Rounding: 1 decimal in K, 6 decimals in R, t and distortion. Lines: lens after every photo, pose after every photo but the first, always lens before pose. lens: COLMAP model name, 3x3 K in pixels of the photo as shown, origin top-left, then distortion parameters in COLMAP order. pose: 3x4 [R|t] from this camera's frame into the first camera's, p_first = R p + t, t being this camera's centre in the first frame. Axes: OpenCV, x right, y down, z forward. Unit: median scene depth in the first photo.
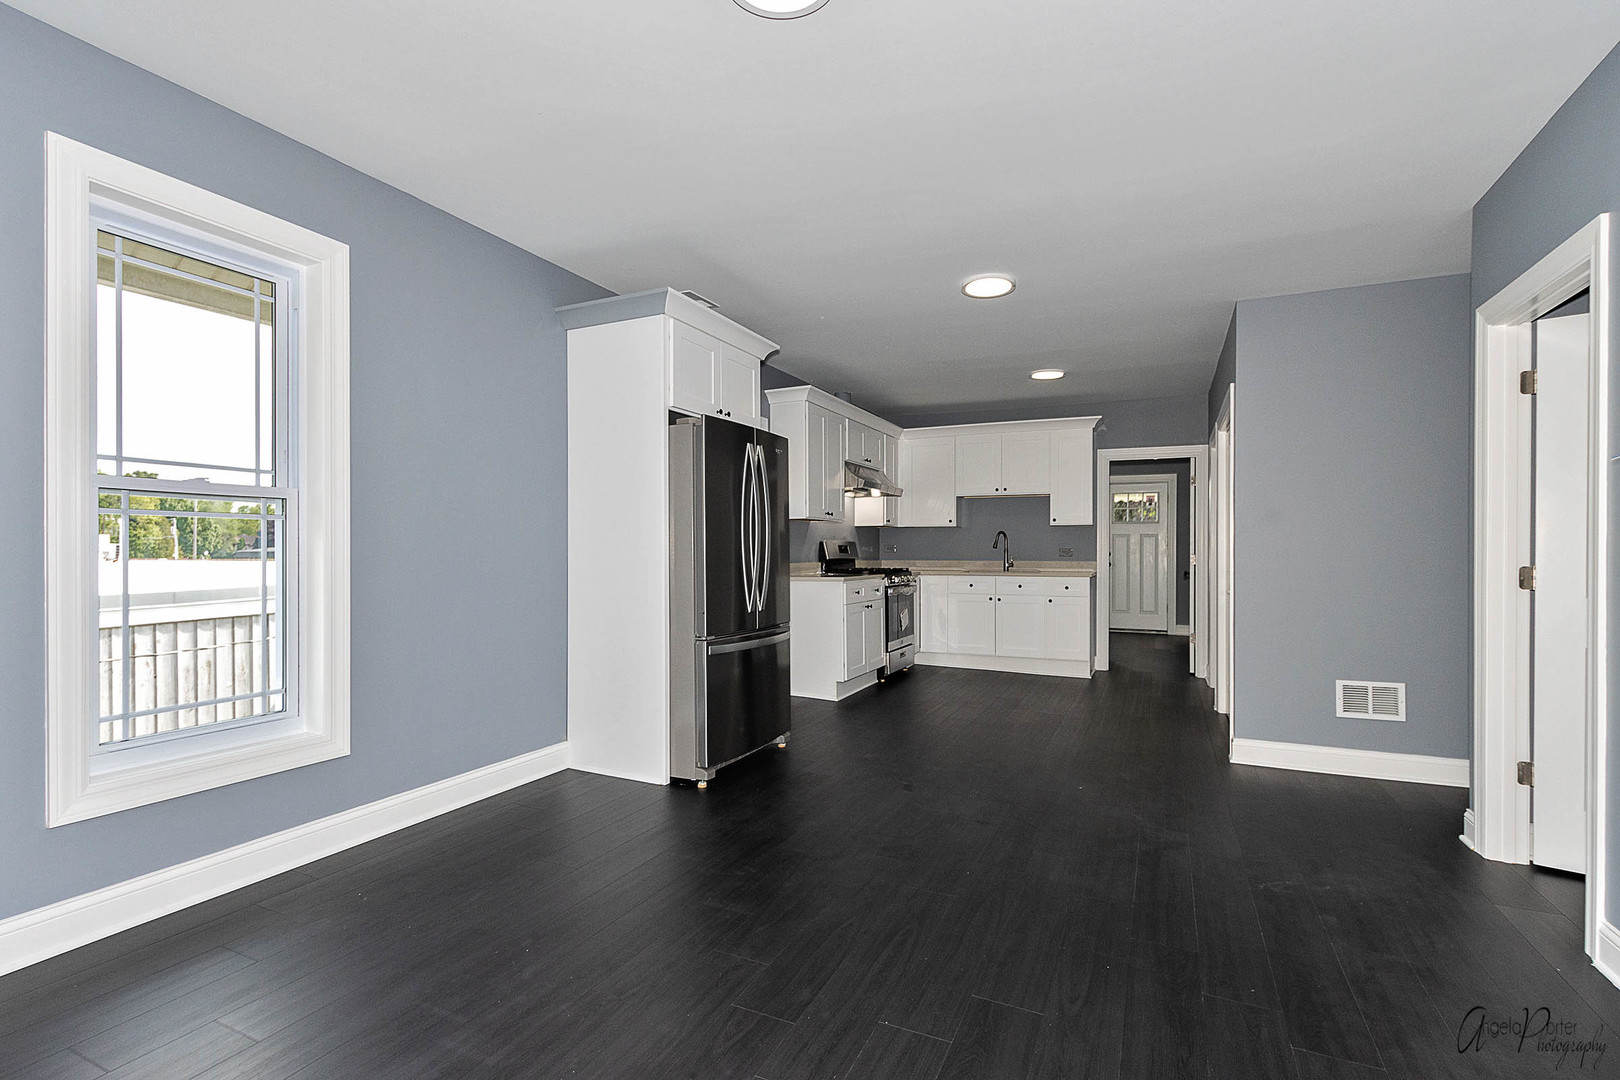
lens RADIAL K [[780.5, 0, 832.9], [0, 780.5, 547.6], [0, 0, 1]] dist [0.001520, -0.000009]
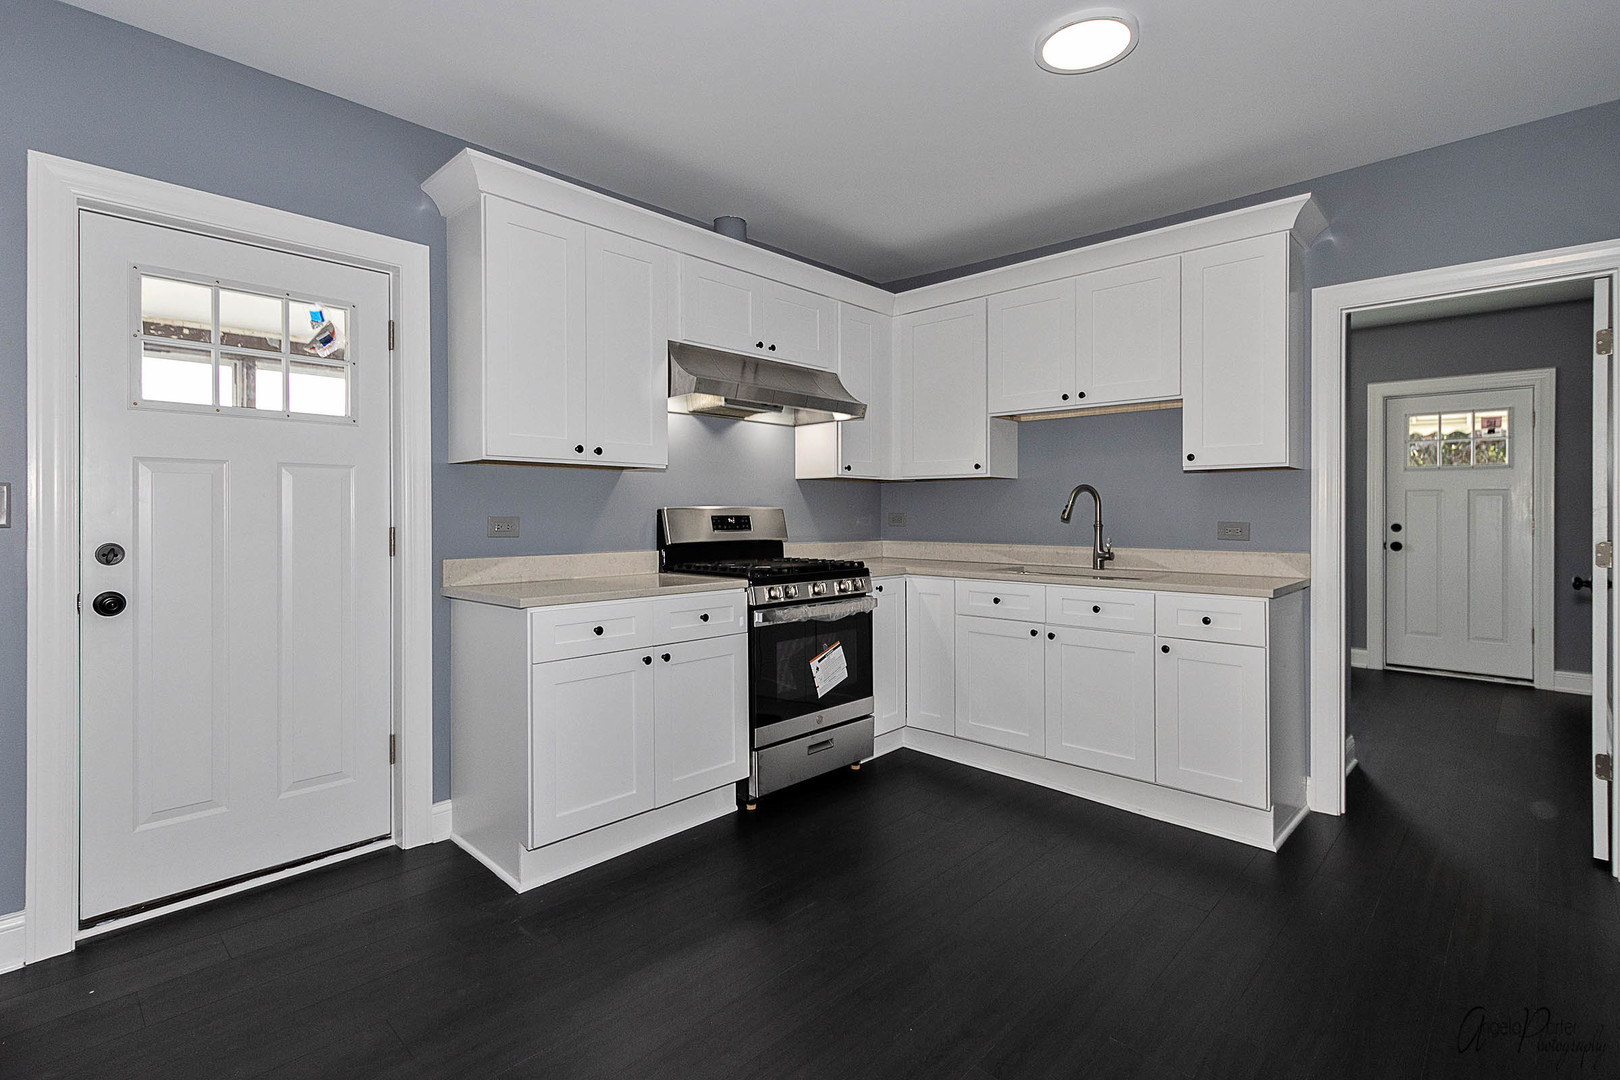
lens RADIAL K [[760.7, 0, 830.5], [0, 760.7, 507.8], [0, 0, 1]] dist [0.001788, -0.000569]
pose [[0.938471, -0.003146, -0.345343, 0.238031], [0.002270, 0.999993, -0.002942, -0.006366], [0.345350, 0.001977, 0.938472, 0.526259]]
